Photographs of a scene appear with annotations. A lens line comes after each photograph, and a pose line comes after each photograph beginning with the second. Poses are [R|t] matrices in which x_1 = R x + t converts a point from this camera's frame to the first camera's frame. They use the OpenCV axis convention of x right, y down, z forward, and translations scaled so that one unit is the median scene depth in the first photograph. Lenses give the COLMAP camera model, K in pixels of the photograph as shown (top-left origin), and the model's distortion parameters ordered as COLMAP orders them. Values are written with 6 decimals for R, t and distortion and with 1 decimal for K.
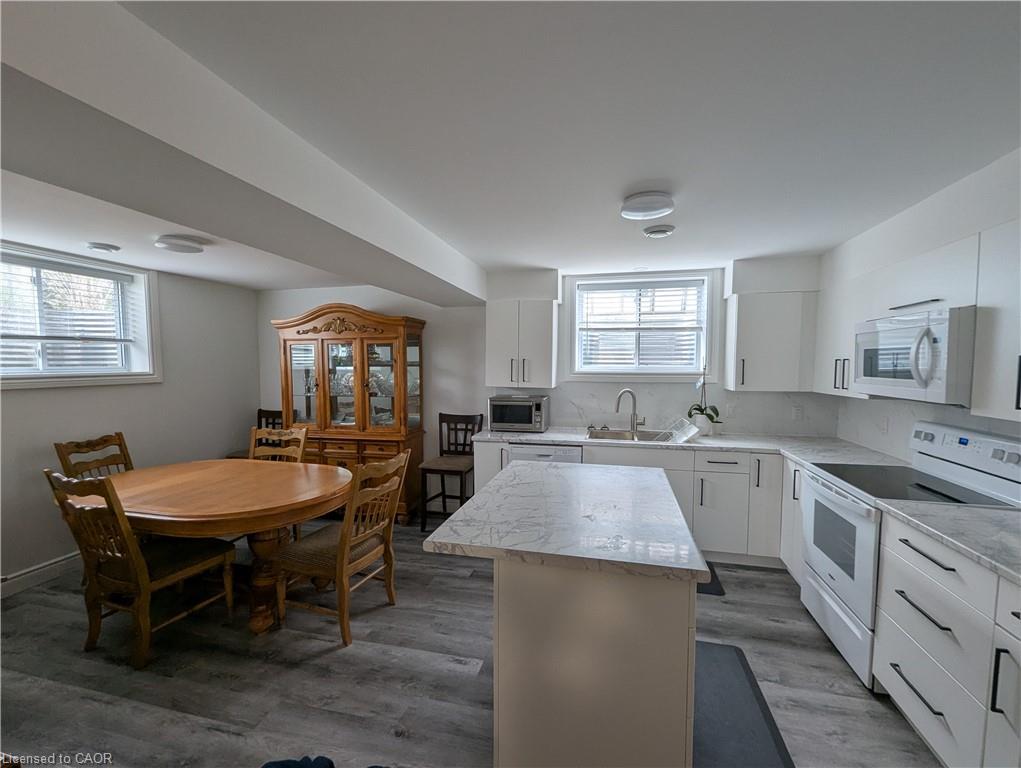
lens RADIAL K [[419.6, 0, 515.4], [0, 419.6, 388.5], [0, 0, 1]] dist [-0.000864, -0.001050]
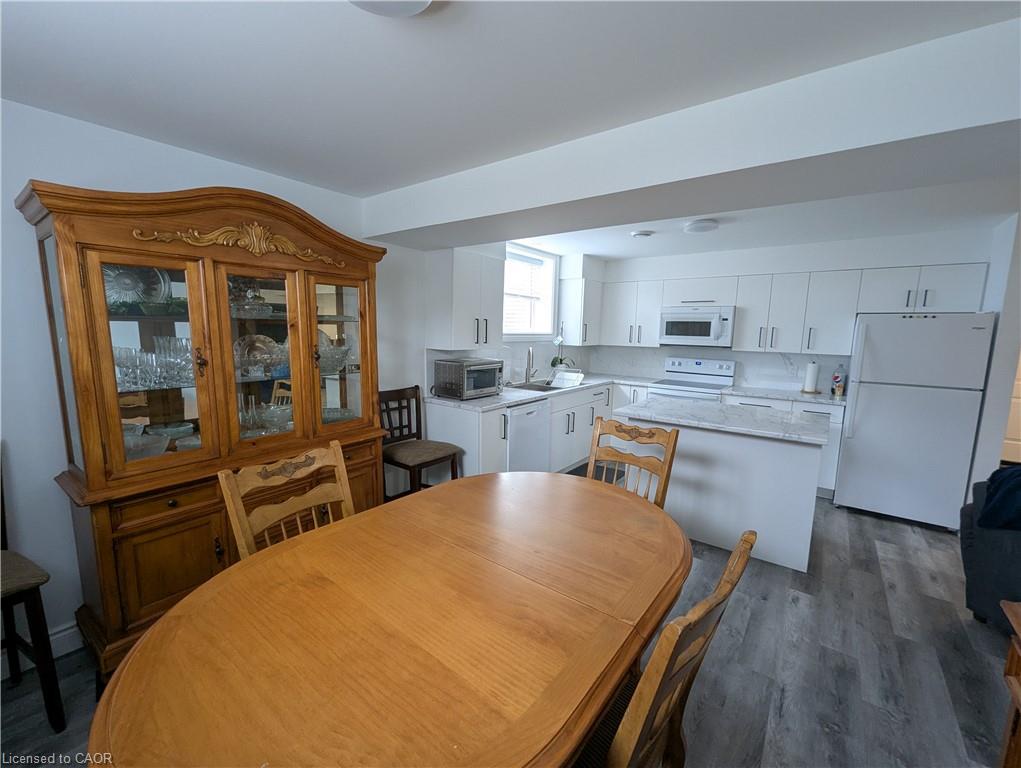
lens RADIAL K [[419.6, 0, 515.4], [0, 419.6, 388.5], [0, 0, 1]] dist [-0.000864, -0.001050]
pose [[0.406716, -0.121388, 0.905454, -0.842366], [0.034907, 0.992474, 0.117375, -0.024258], [-0.912888, -0.016131, 0.407892, 0.568285]]
